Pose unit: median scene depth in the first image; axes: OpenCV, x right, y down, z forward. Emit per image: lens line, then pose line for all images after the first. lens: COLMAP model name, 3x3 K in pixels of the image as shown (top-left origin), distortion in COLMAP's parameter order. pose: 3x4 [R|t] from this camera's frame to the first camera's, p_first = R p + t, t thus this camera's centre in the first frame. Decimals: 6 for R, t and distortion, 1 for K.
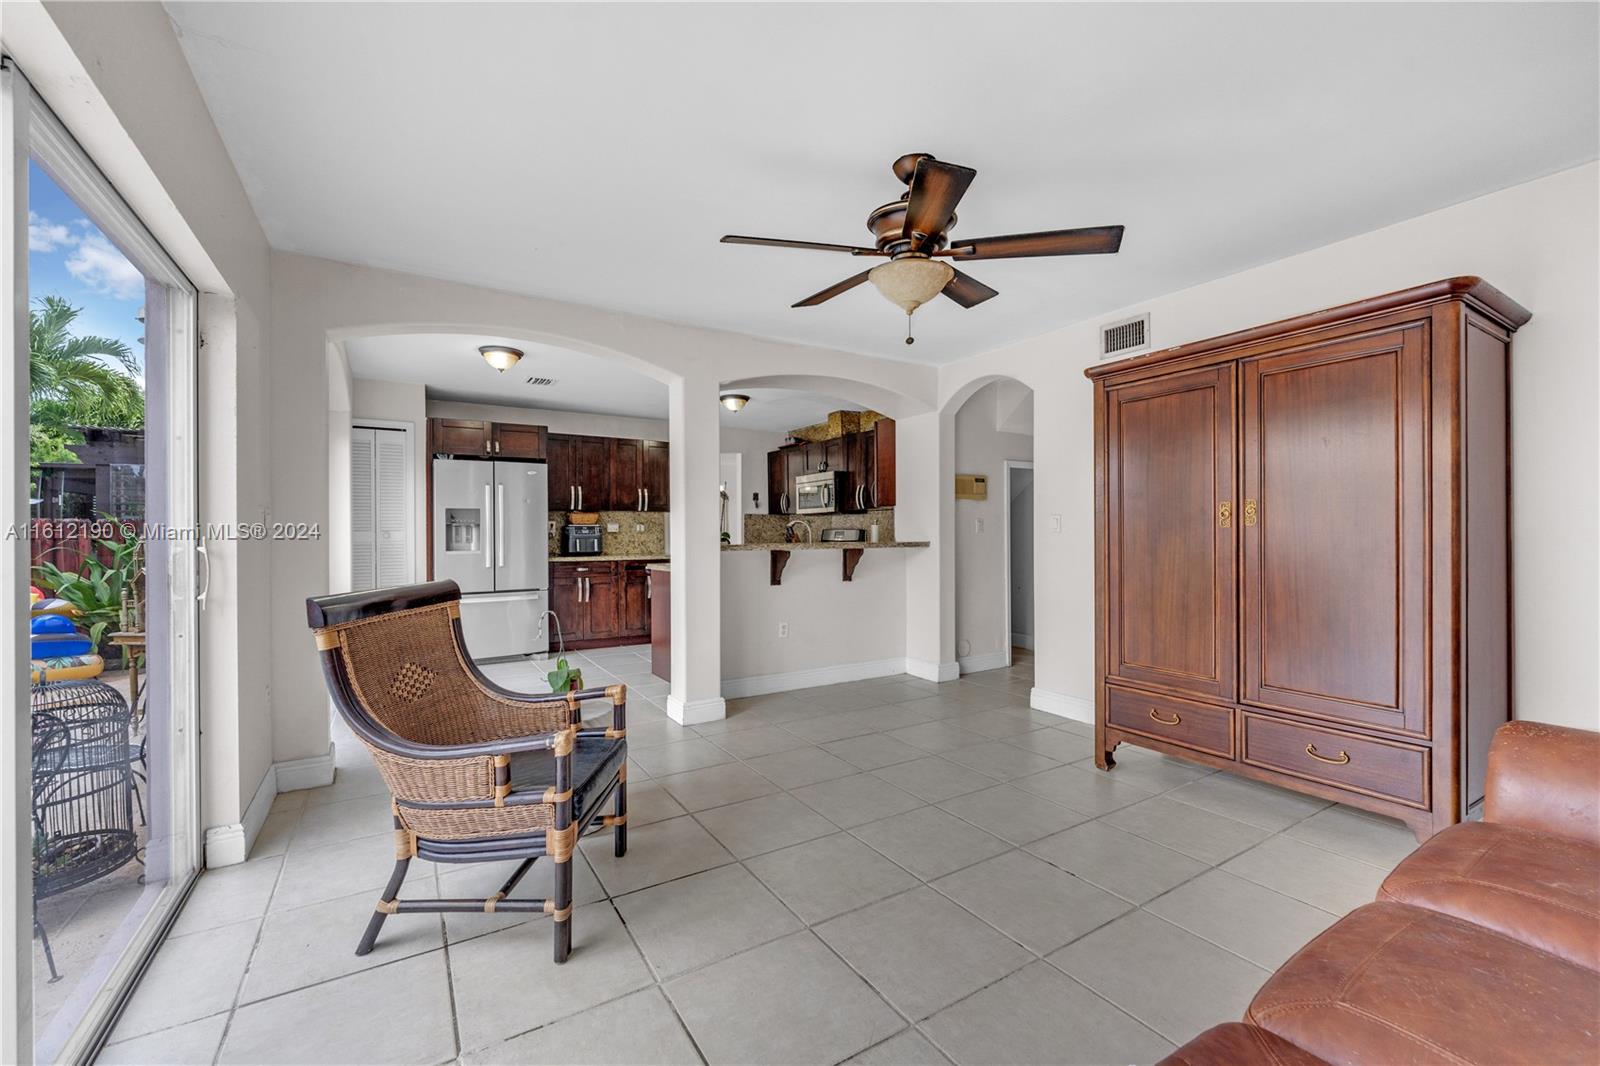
lens RADIAL K [[659.7, 0, 800.0], [0, 659.7, 533.0], [0, 0, 1]] dist [0.000847, -0.000085]
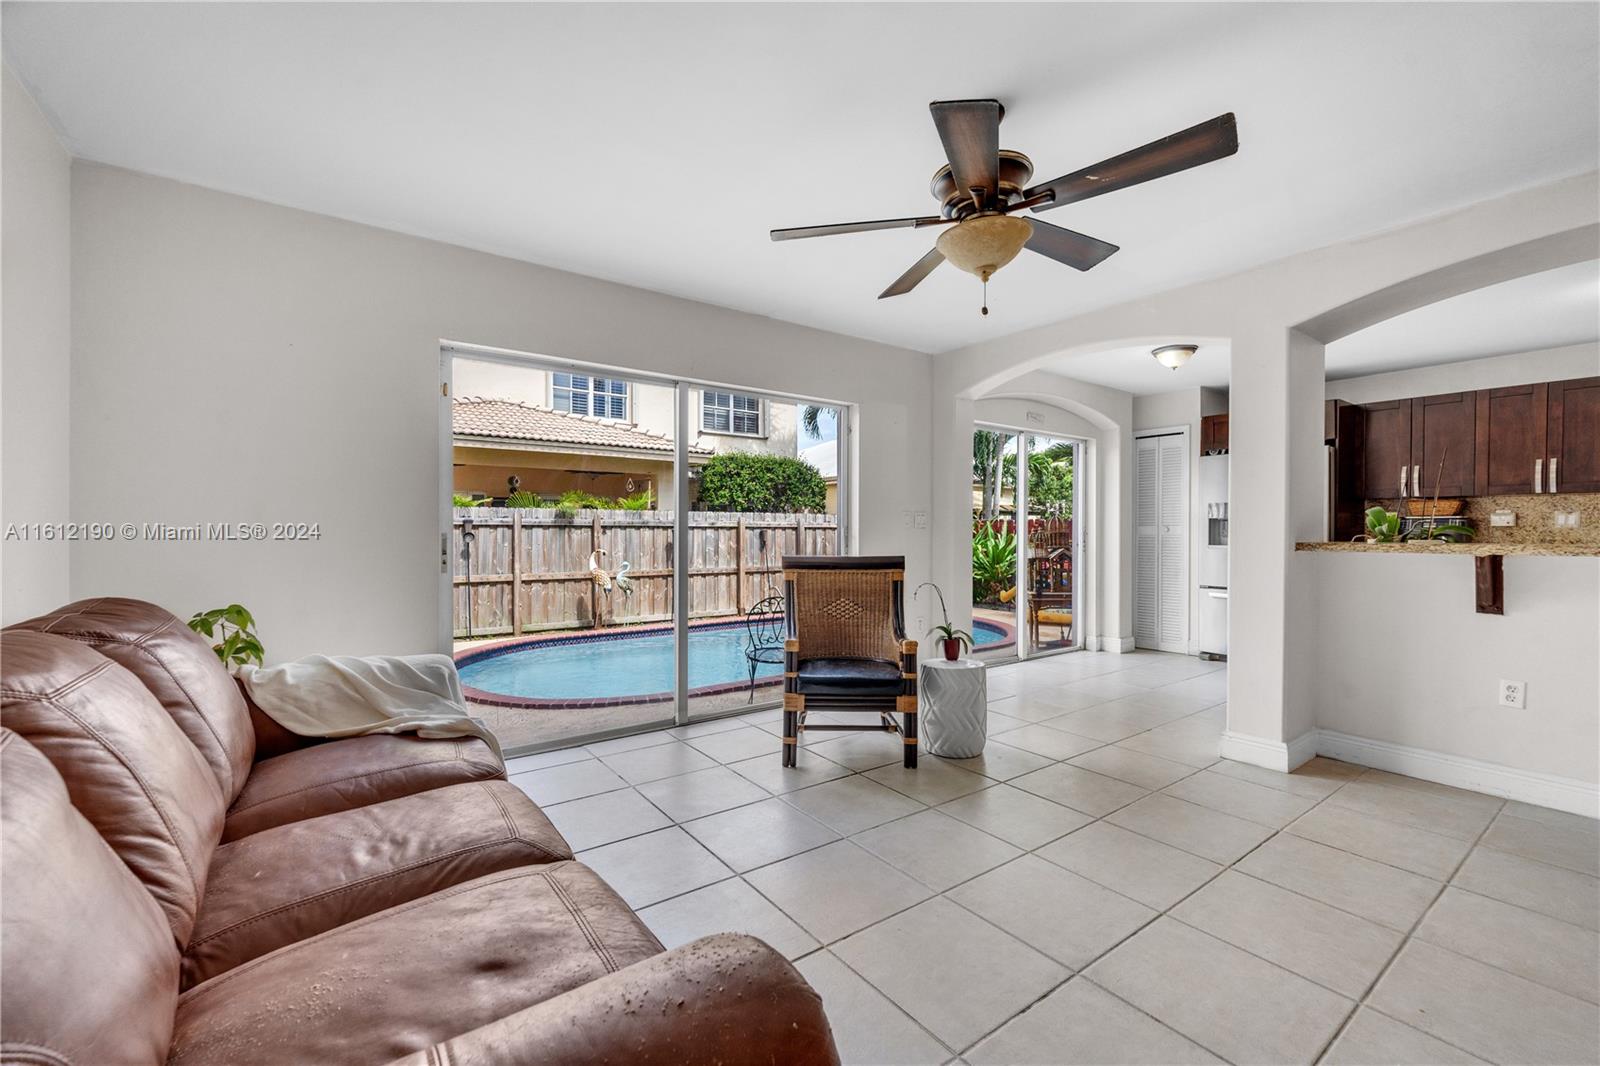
lens RADIAL K [[659.7, 0, 800.0], [0, 659.7, 533.0], [0, 0, 1]] dist [0.000847, -0.000085]
pose [[0.080734, 0.010247, -0.996683, 0.368241], [-0.001359, 0.999947, 0.010171, -0.000024], [0.996735, 0.000533, 0.080743, 0.237625]]
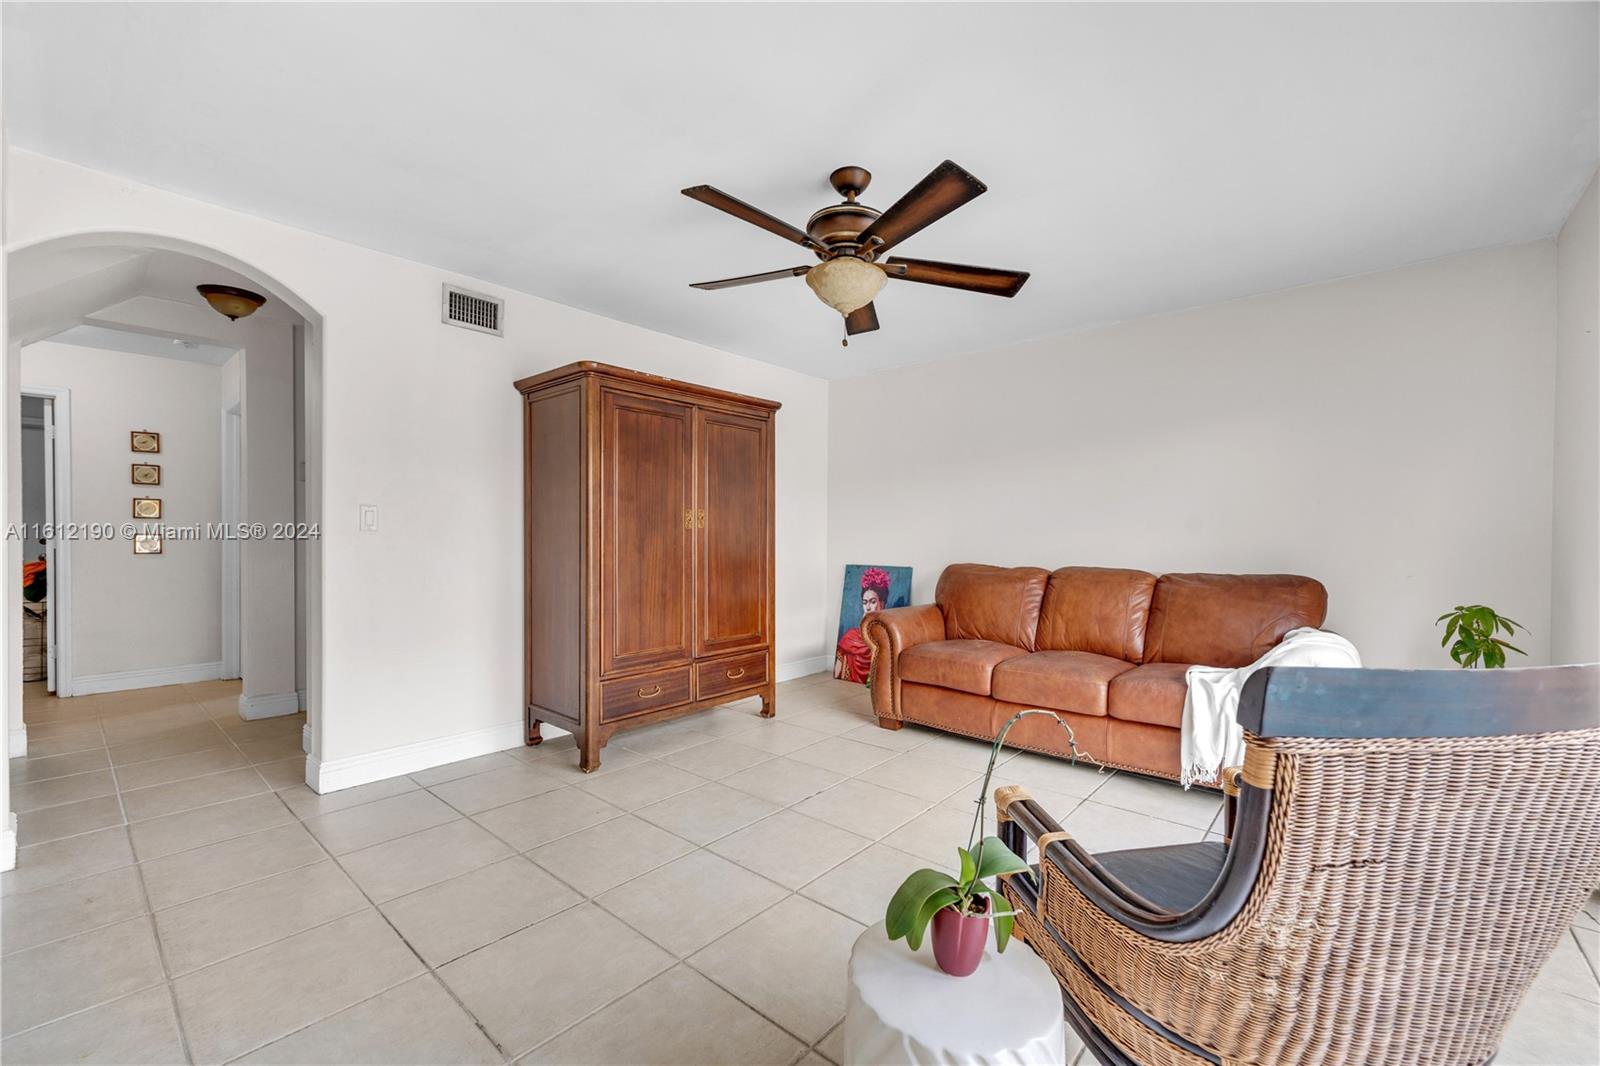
lens RADIAL K [[658.2, 0, 799.4], [0, 658.2, 540.9], [0, 0, 1]] dist [-0.001015, -0.000431]
pose [[-0.290348, -0.002873, 0.956917, -0.270612], [-0.002118, 0.999995, 0.002360, 0.004817], [-0.956919, -0.001341, -0.290353, 0.468494]]
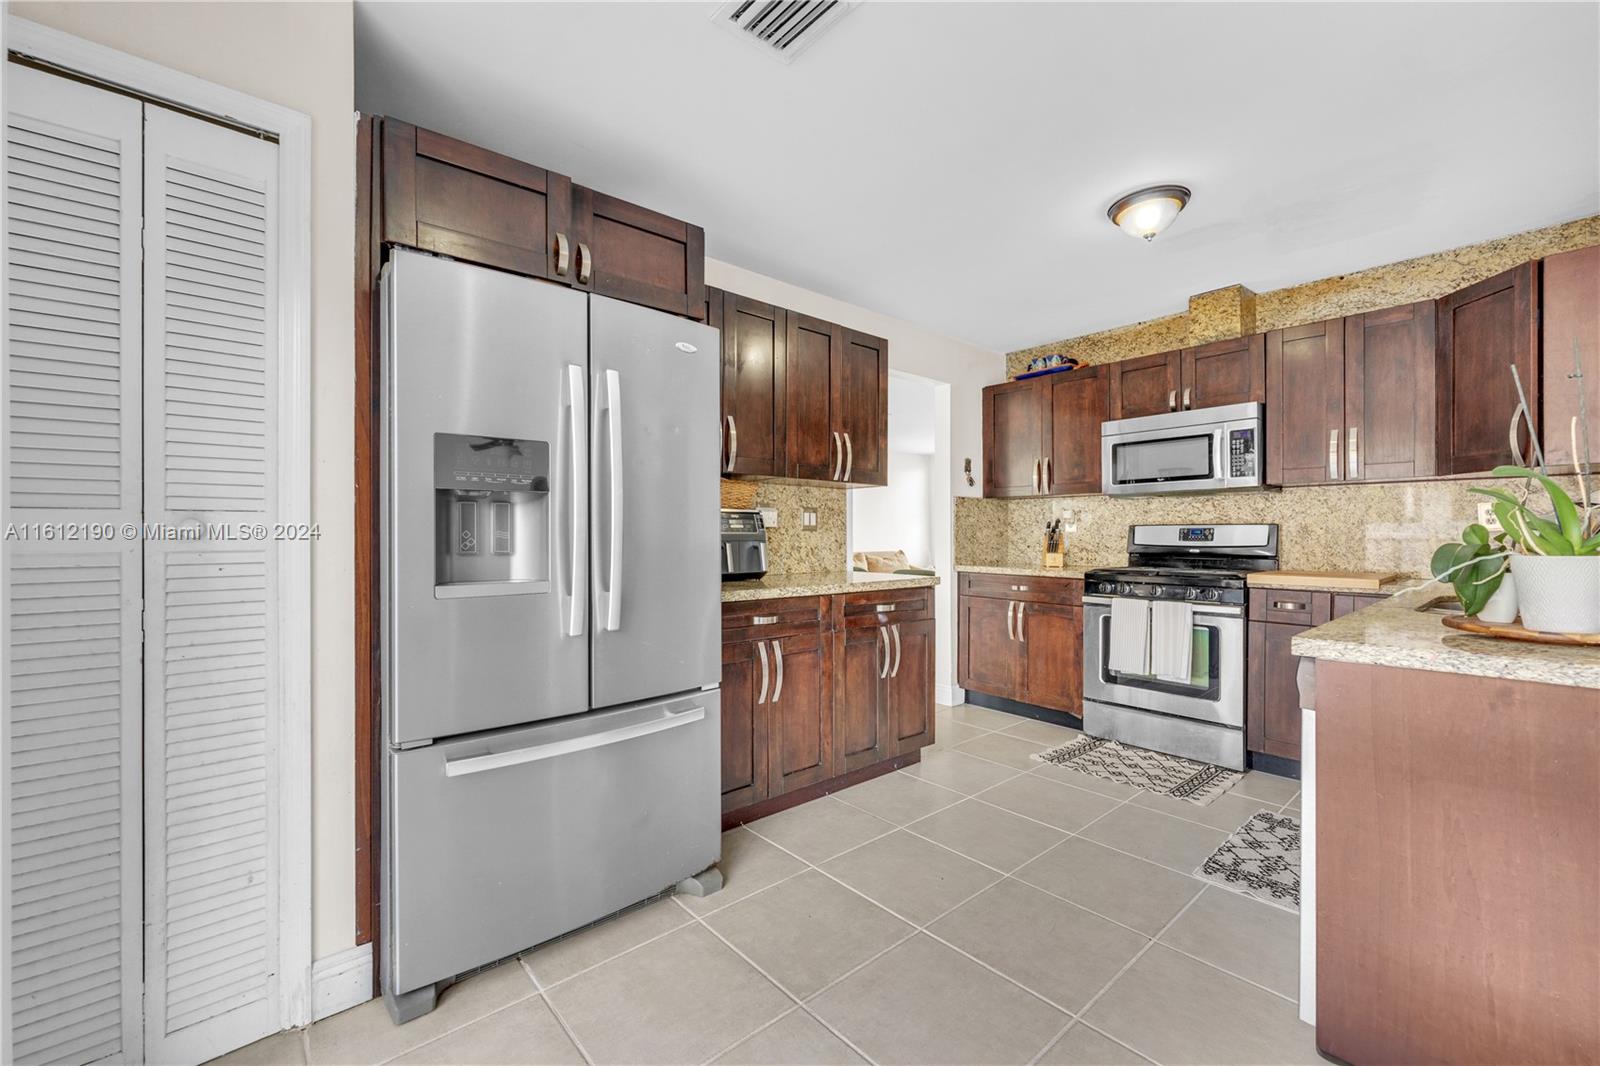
lens RADIAL K [[661.3, 0, 799.2], [0, 661.3, 534.2], [0, 0, 1]] dist [-0.000211, -0.000199]
pose [[0.987310, 0.002711, 0.158779, -0.362036], [-0.002289, 0.999993, -0.002835, 0.005012], [-0.158786, 0.002436, 0.987310, 0.590194]]
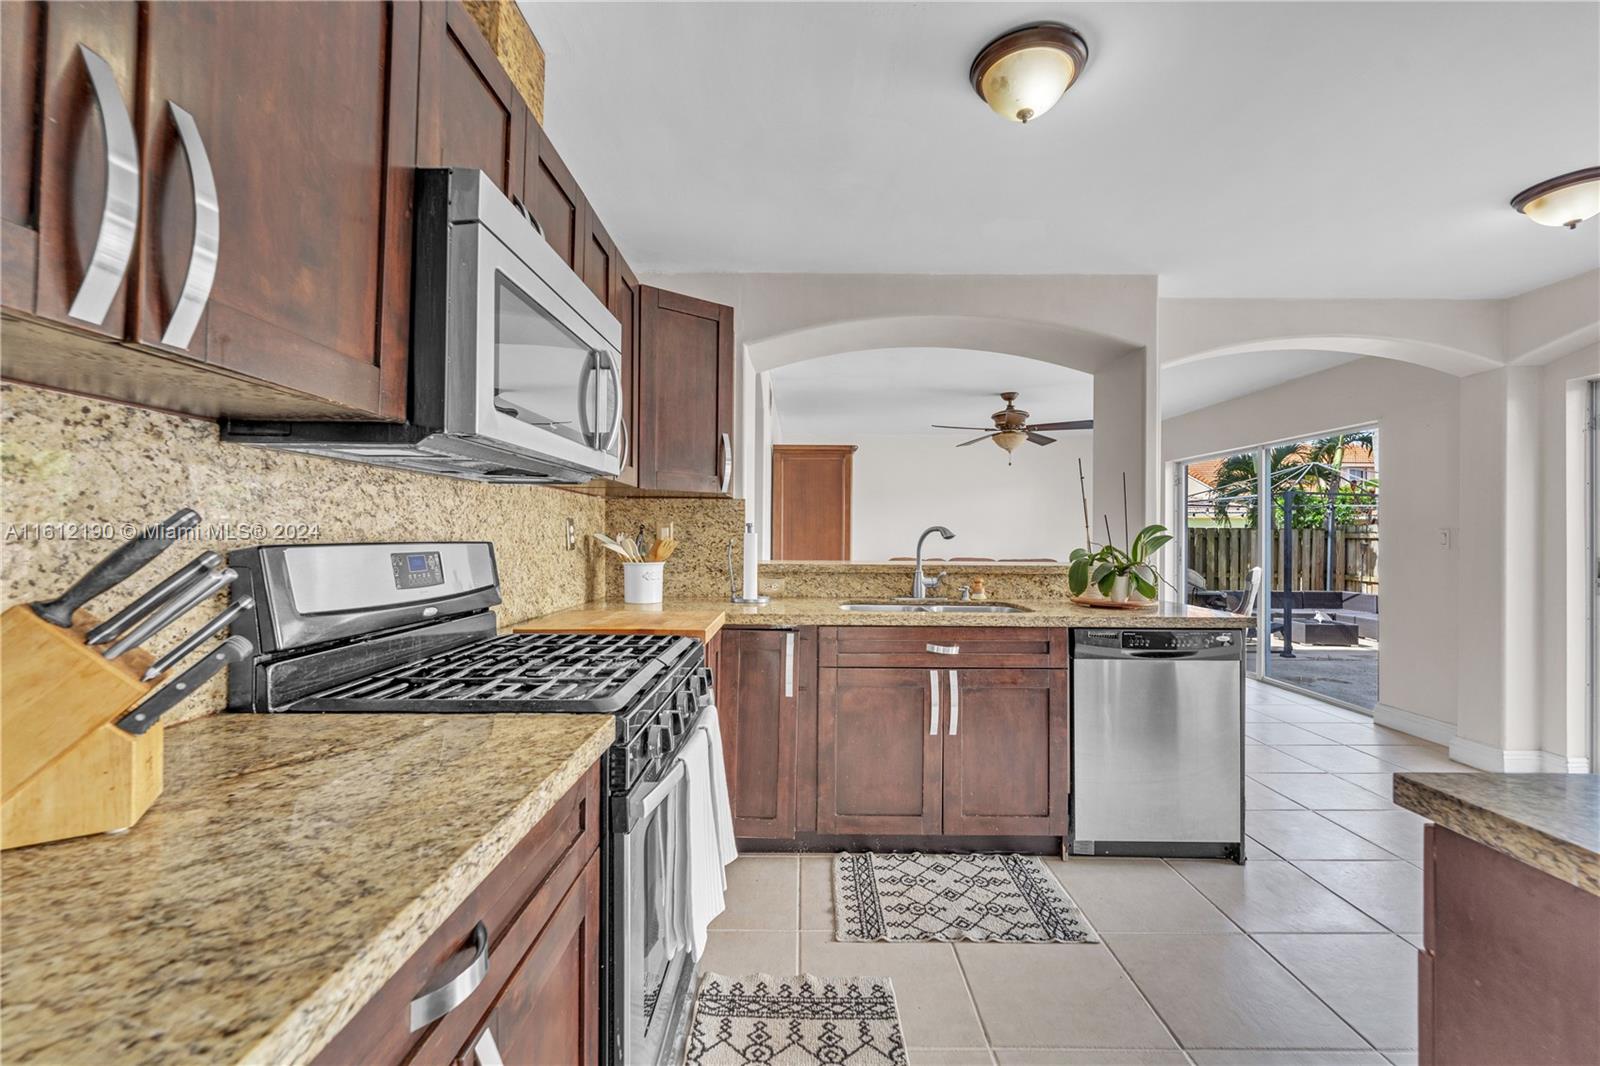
lens RADIAL K [[659.7, 0, 800.0], [0, 659.7, 533.0], [0, 0, 1]] dist [0.000847, -0.000085]
pose [[-0.849906, -0.001522, 0.526933, -0.160312], [-0.004986, 0.999974, -0.005153, -0.002987], [-0.526911, -0.007007, -0.849891, 1.182860]]
